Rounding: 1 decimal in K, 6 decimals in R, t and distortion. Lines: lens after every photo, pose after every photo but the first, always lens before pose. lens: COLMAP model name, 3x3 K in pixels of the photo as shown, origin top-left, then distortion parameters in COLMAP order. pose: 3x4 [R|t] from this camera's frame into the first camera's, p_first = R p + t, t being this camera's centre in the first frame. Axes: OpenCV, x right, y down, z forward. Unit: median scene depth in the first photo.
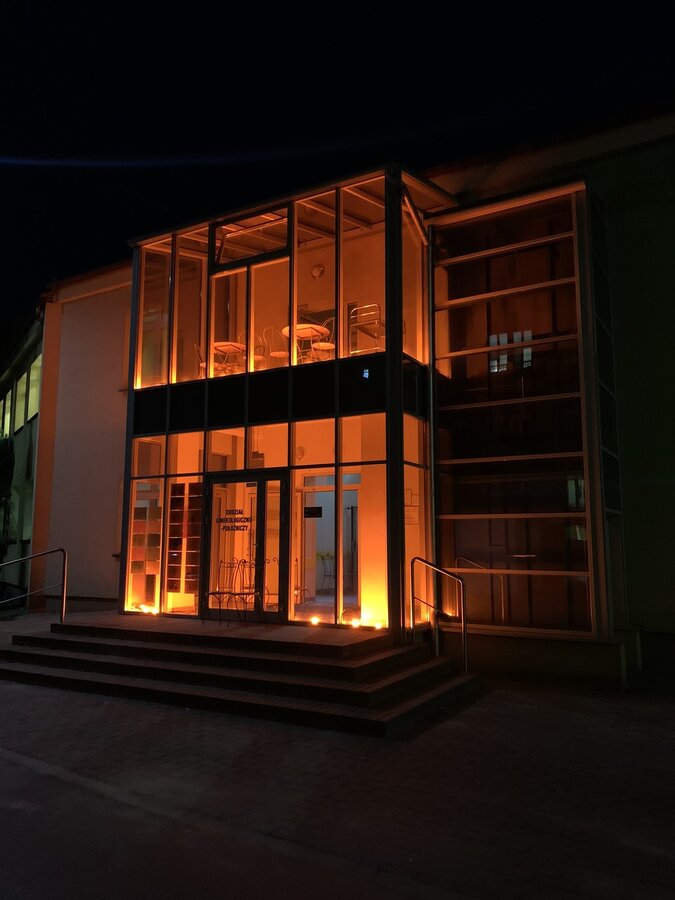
lens RADIAL K [[677.7, 0, 337.5], [0, 677.7, 450.0], [0, 0, 1]] dist [0.041206, -0.001214]
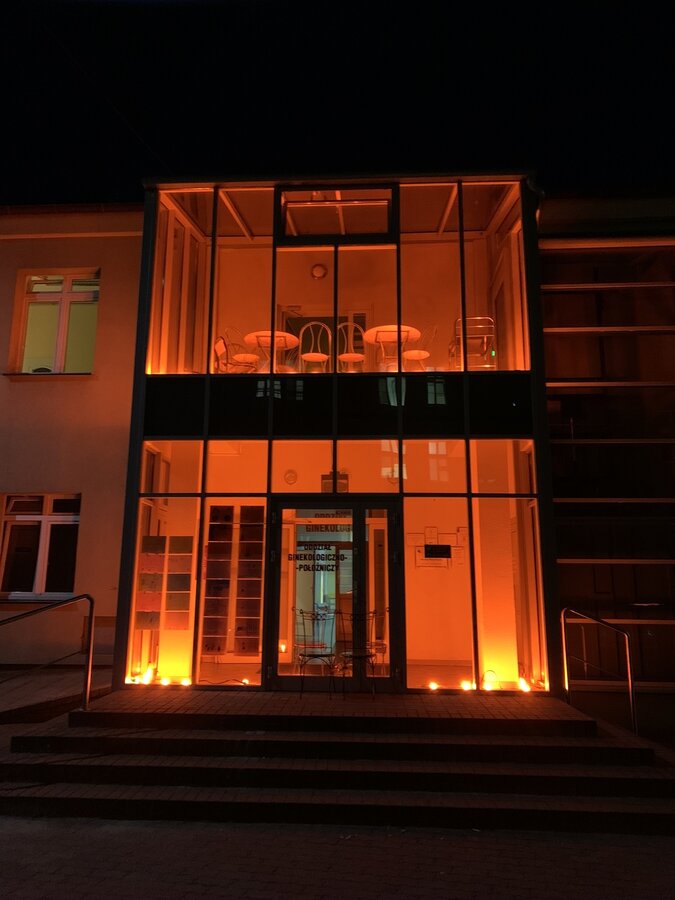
lens RADIAL K [[673.8, 0, 319.4], [0, 673.8, 442.1], [0, 0, 1]] dist [0.085151, -0.096072]
pose [[0.896965, 0.098263, 0.431044, -0.477927], [-0.069070, 0.994161, -0.082905, 0.034429], [-0.436673, 0.044591, 0.898514, 0.283688]]
